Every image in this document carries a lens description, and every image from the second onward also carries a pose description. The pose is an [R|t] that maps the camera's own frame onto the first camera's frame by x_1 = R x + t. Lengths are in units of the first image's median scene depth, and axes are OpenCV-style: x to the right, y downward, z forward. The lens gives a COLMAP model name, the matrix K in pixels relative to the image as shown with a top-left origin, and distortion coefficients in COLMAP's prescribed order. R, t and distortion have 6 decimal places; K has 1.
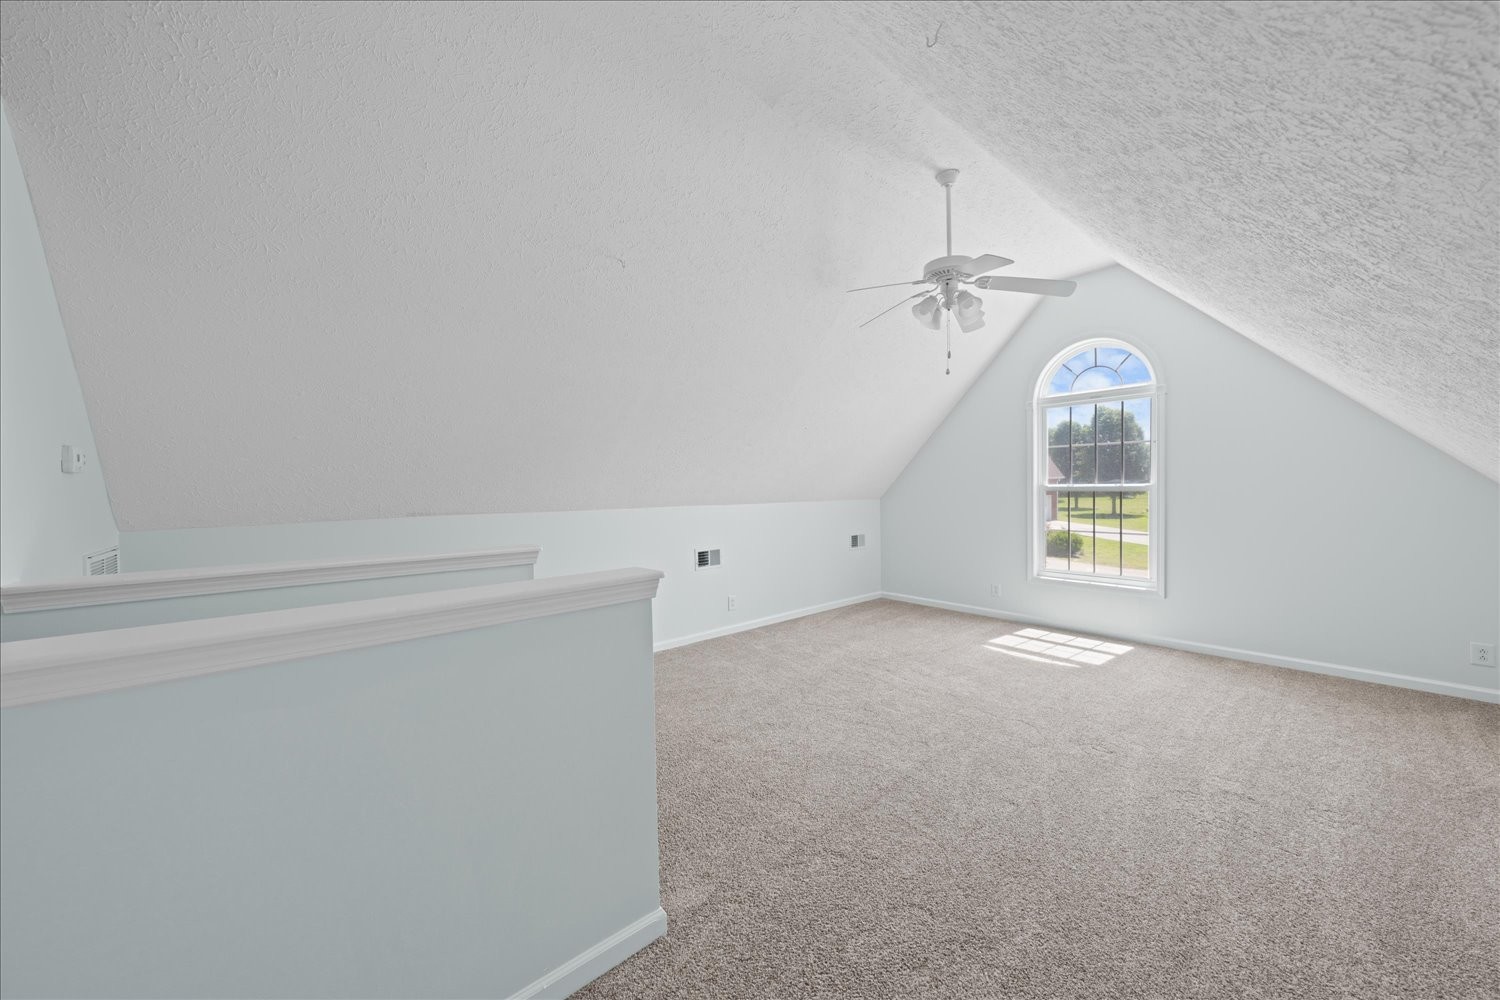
lens RADIAL K [[518.9, 0, 750.0], [0, 518.9, 500.0], [0, 0, 1]] dist [0.001238, 0.000075]
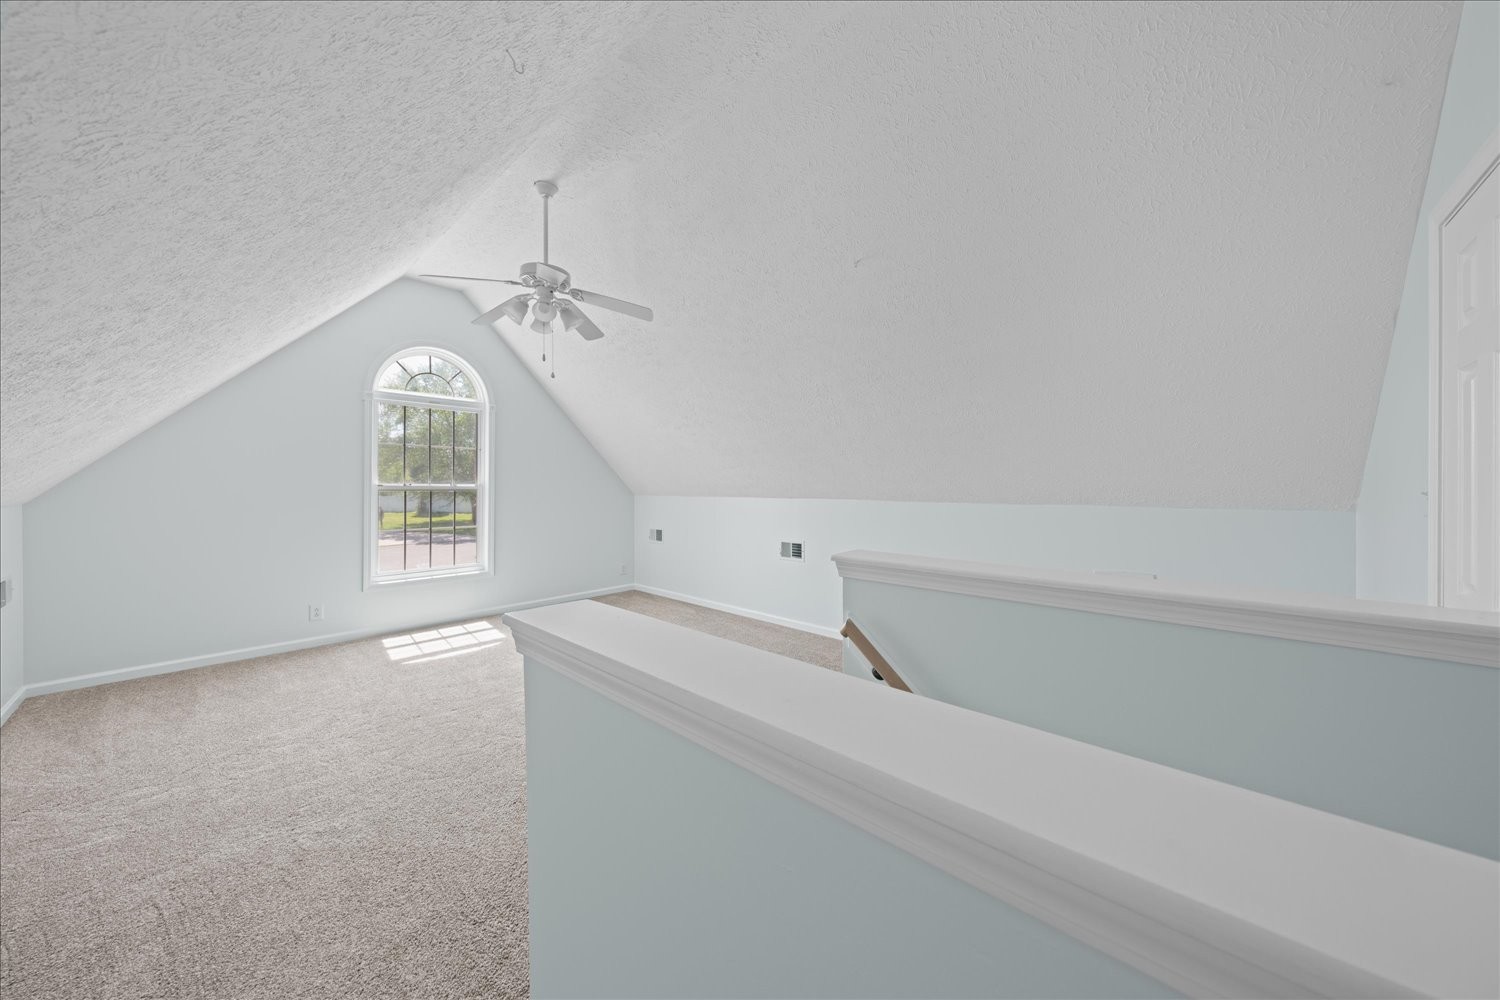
lens RADIAL K [[518.9, 0, 750.0], [0, 518.9, 500.0], [0, 0, 1]] dist [0.001238, 0.000075]
pose [[-0.130873, -0.011162, 0.991336, -0.510826], [0.022517, 0.999645, 0.014228, 0.001134], [-0.991143, 0.024184, -0.130576, 0.528258]]
